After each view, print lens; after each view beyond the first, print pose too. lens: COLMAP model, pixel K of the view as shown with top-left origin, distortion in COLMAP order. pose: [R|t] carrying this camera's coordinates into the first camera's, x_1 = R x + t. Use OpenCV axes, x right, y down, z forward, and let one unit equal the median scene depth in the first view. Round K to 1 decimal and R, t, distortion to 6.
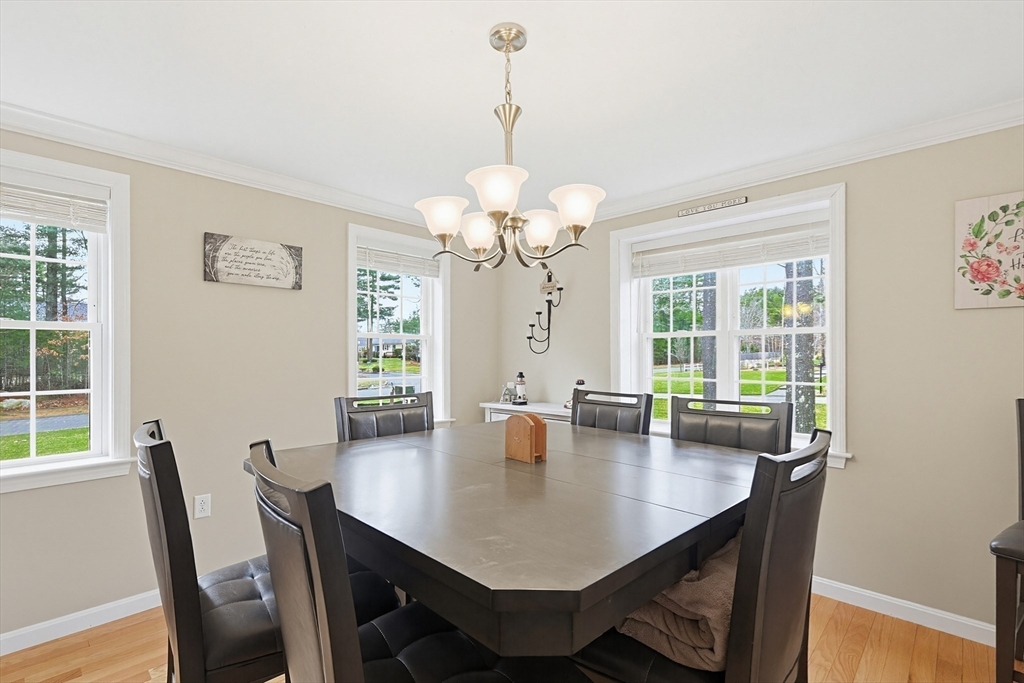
lens RADIAL K [[466.5, 0, 517.2], [0, 466.5, 345.8], [0, 0, 1]] dist [-0.000014, -0.000079]
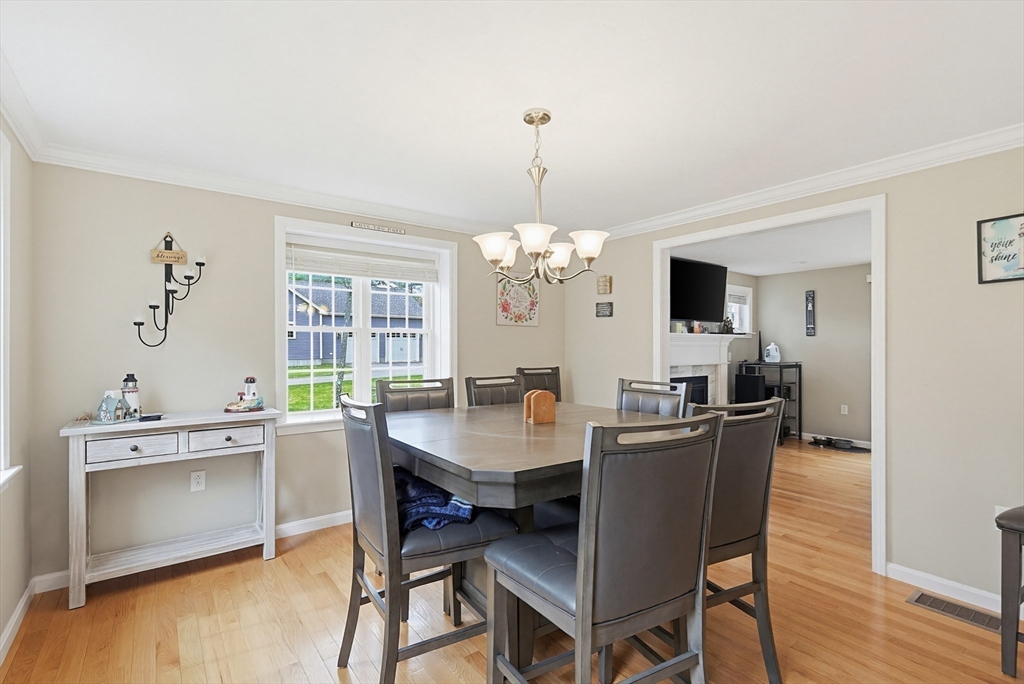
lens RADIAL K [[466.5, 0, 517.2], [0, 466.5, 346.3], [0, 0, 1]] dist [-0.000014, -0.000079]
pose [[0.152137, 0.007519, 0.988331, -0.908030], [-0.008363, 0.999945, -0.006320, 0.025492], [-0.988324, -0.007304, 0.152191, 0.535384]]
